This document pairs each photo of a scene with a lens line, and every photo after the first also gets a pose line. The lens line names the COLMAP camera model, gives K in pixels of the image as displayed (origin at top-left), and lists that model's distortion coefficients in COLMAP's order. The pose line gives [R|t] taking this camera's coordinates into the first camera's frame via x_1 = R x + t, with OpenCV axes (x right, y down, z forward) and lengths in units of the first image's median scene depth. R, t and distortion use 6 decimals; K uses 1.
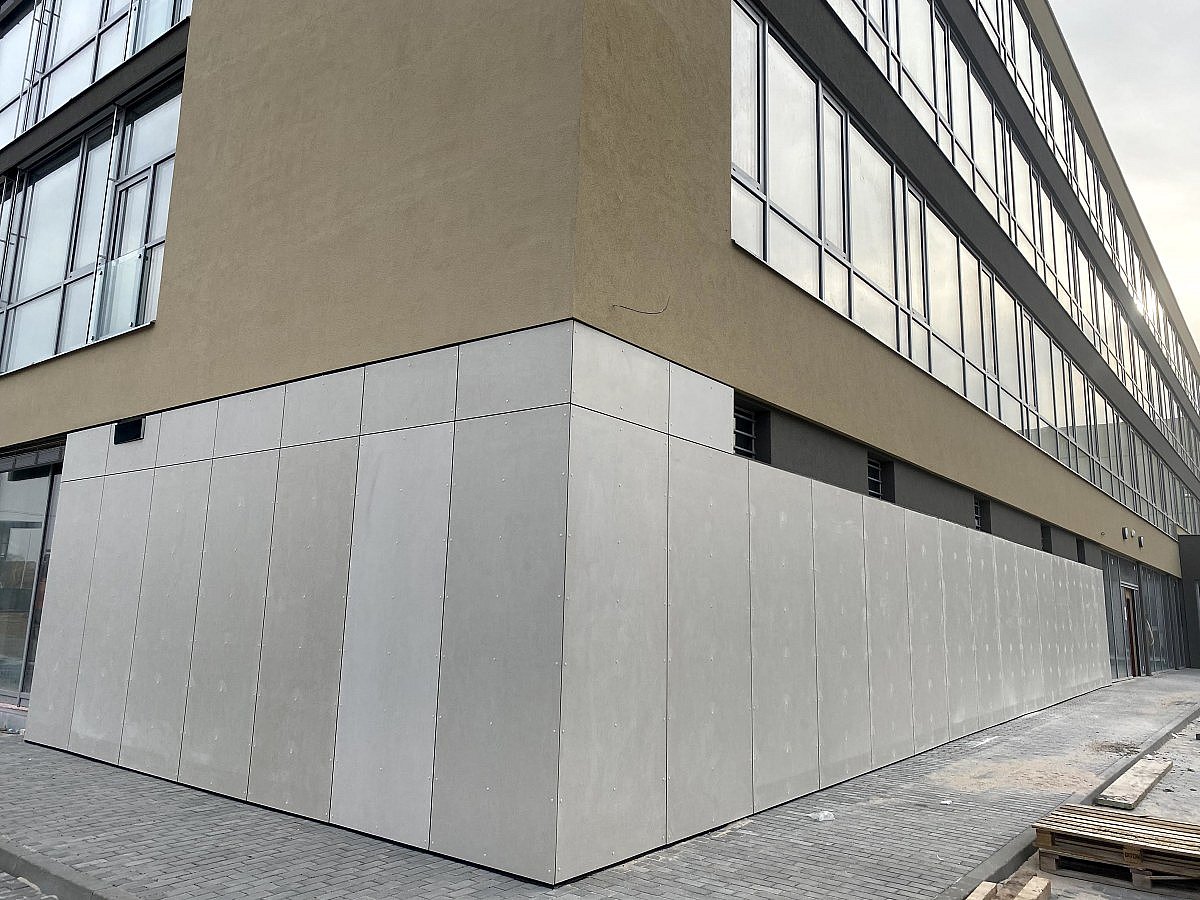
lens RADIAL K [[894.3, 0, 596.9], [0, 894.3, 448.1], [0, 0, 1]] dist [0.045230, -0.033658]
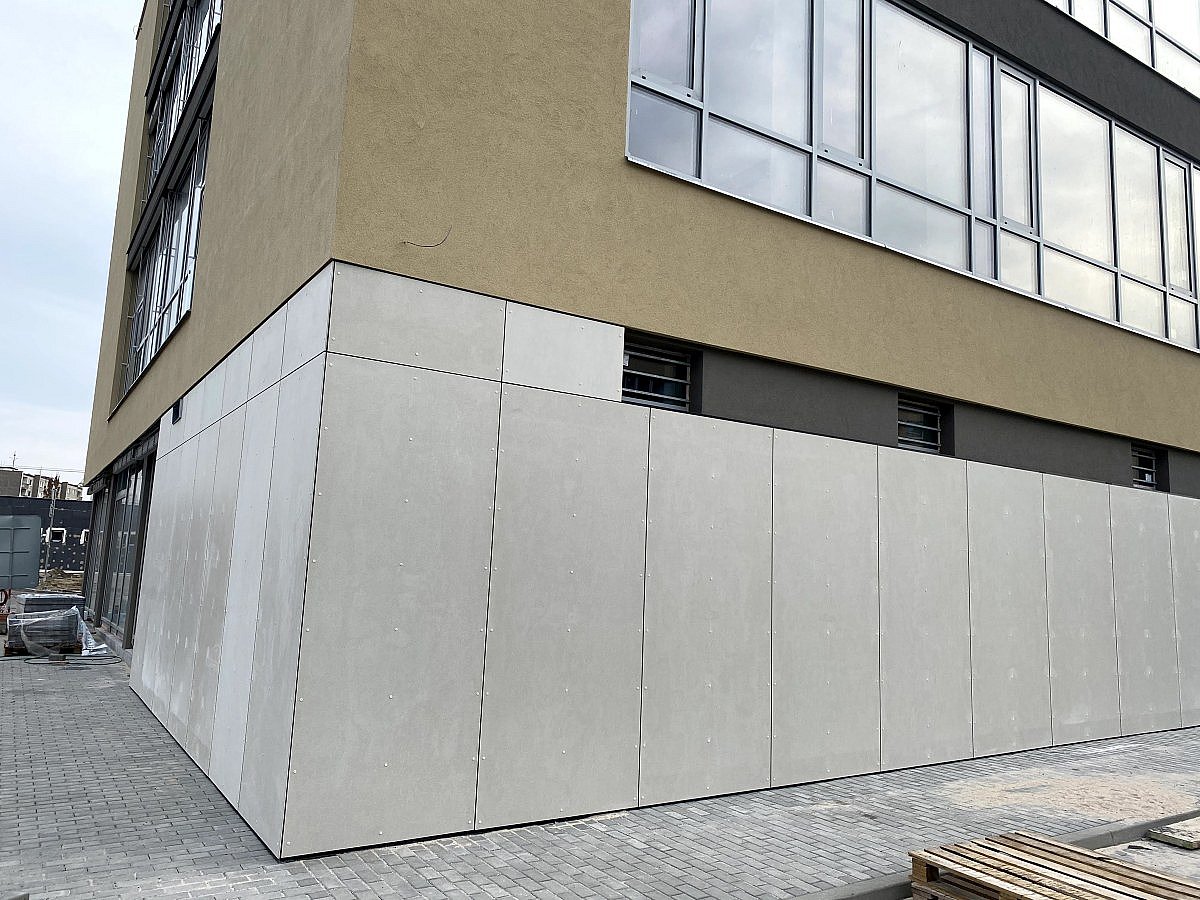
lens RADIAL K [[894.3, 0, 610.1], [0, 894.3, 448.6], [0, 0, 1]] dist [0.045230, -0.033658]
pose [[0.944563, -0.035415, -0.326415, 0.391140], [0.044233, 0.998828, 0.019629, 0.032295], [0.325337, -0.032980, 0.945023, 0.148082]]
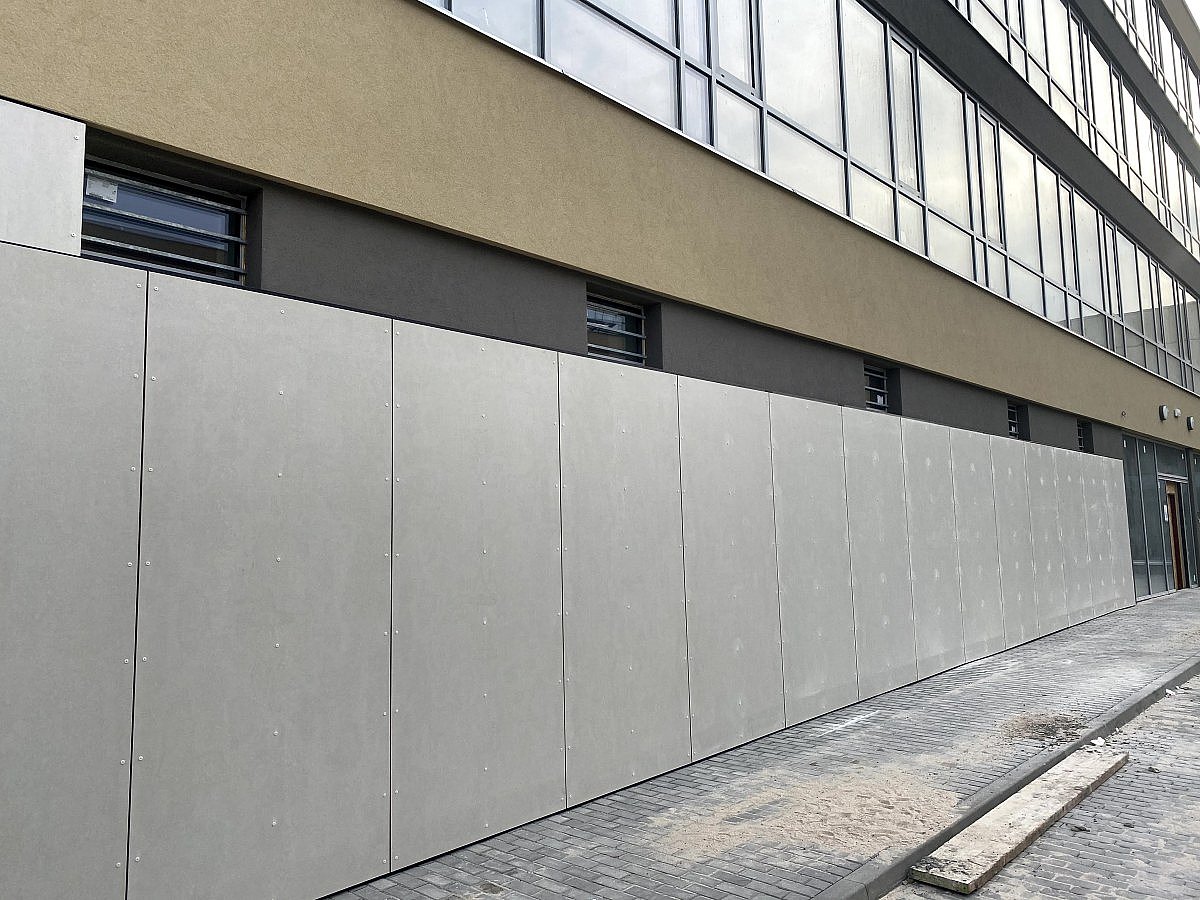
lens RADIAL K [[894.3, 0, 593.5], [0, 894.3, 444.9], [0, 0, 1]] dist [0.045230, -0.033658]
pose [[0.994926, -0.055780, -0.083726, 0.428897], [0.062323, 0.995029, 0.077675, 0.081284], [0.078977, -0.082499, 0.993457, 0.476139]]
